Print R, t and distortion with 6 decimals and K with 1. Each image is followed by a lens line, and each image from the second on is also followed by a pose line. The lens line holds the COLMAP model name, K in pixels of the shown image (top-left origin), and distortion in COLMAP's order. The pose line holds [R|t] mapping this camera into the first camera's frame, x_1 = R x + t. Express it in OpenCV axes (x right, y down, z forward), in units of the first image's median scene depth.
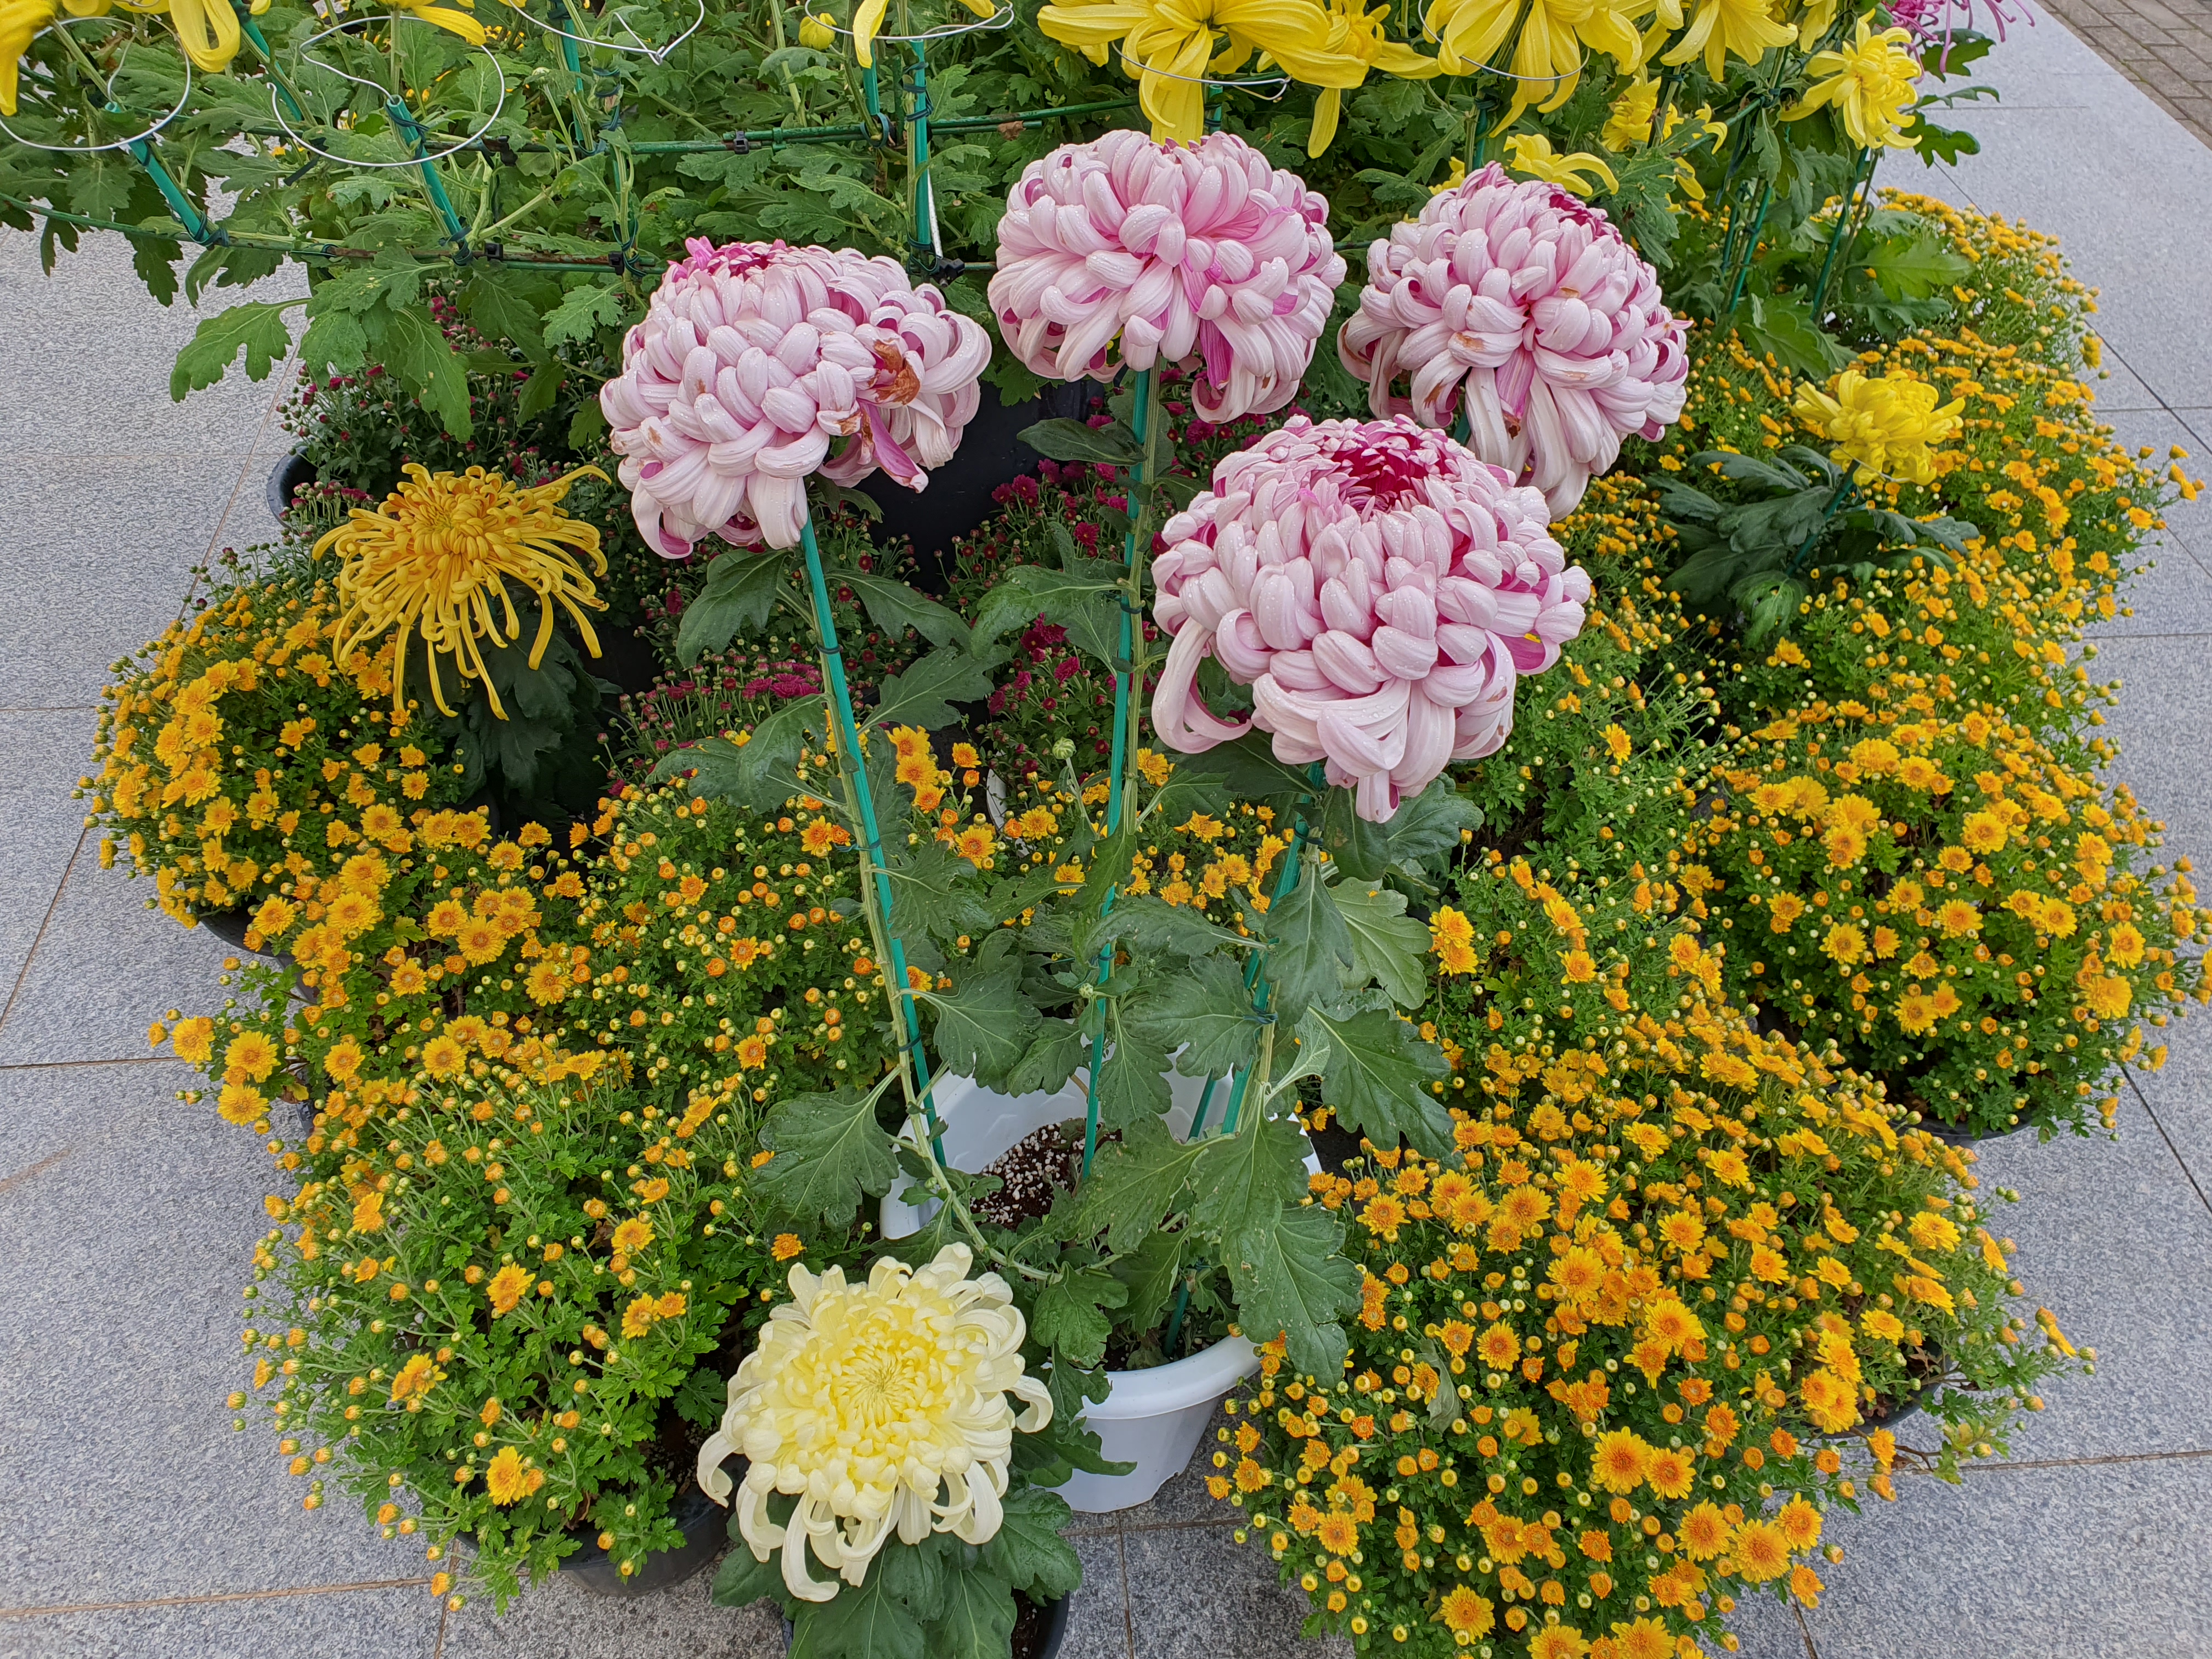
lens RADIAL K [[1590.2, 0, 1060.4], [0, 1590.2, 730.4], [0, 0, 1]] dist [-0.052328, 0.083003]
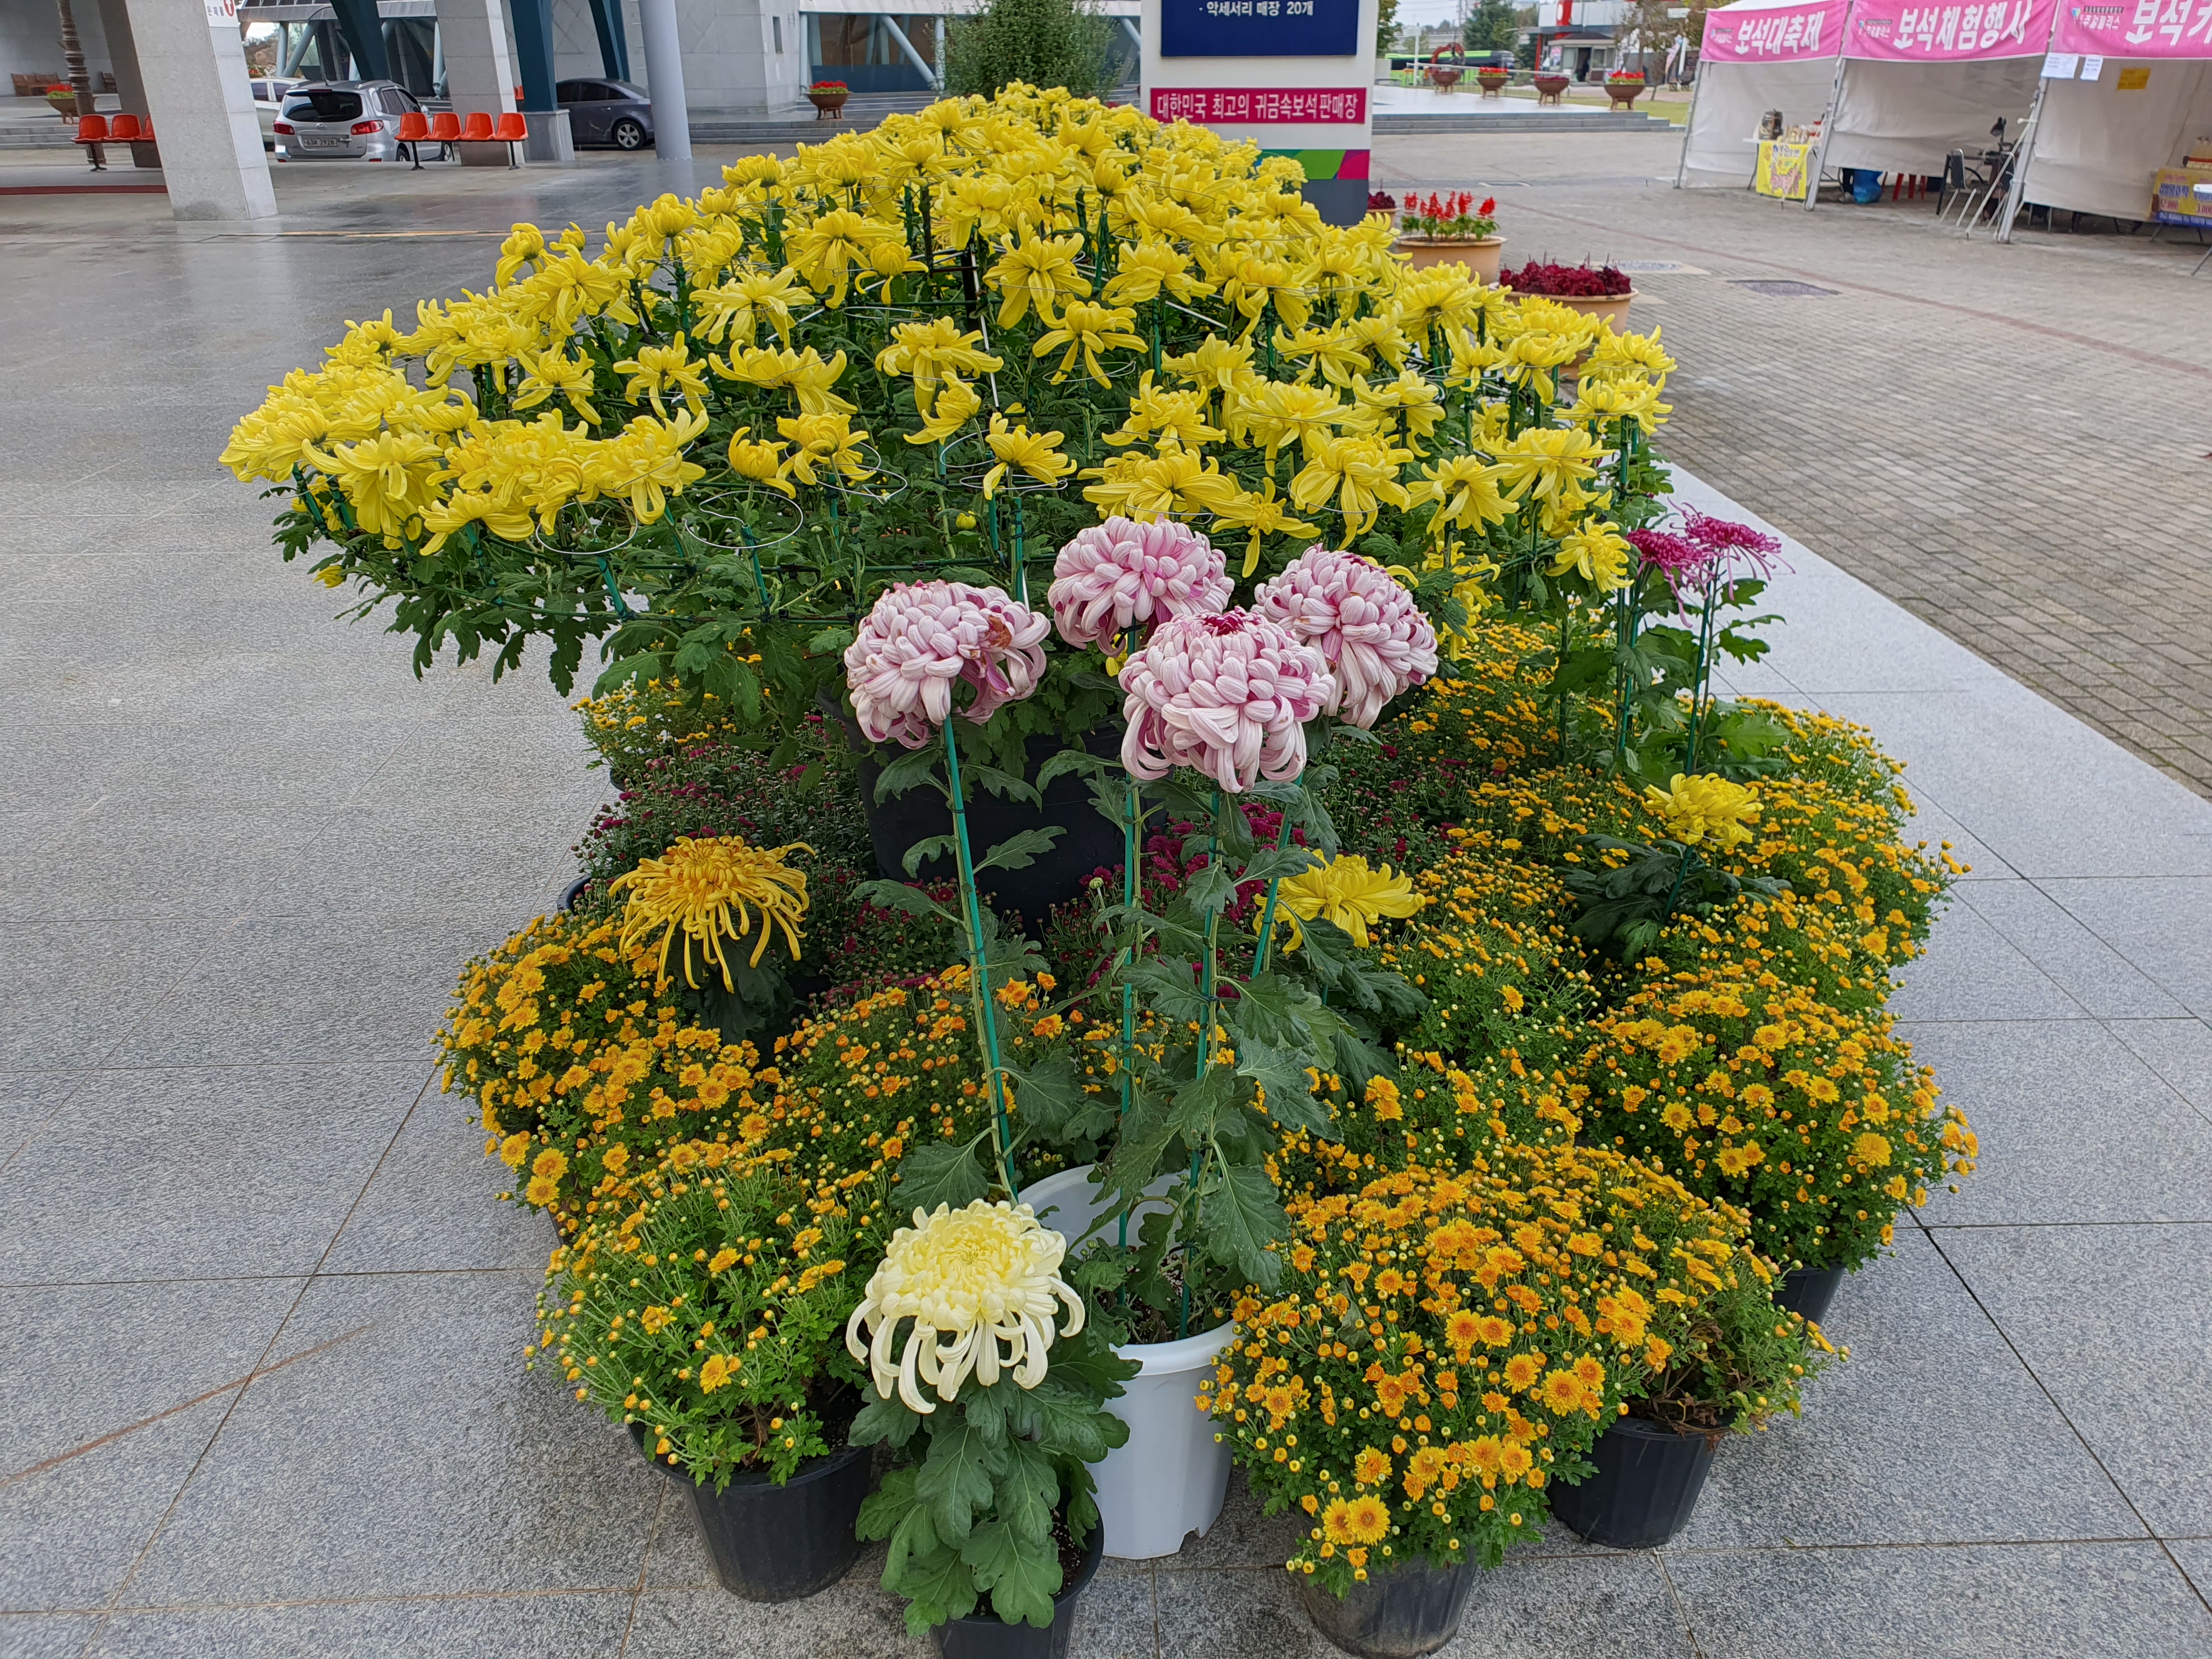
lens RADIAL K [[1694.9, 0, 1114.1], [0, 1694.9, 862.9], [0, 0, 1]] dist [-0.003905, 0.012825]
pose [[0.998387, -0.009800, -0.055925, 0.091112], [-0.011317, 0.930876, -0.365160, 0.483990], [0.055638, 0.365204, 0.929264, -0.496350]]
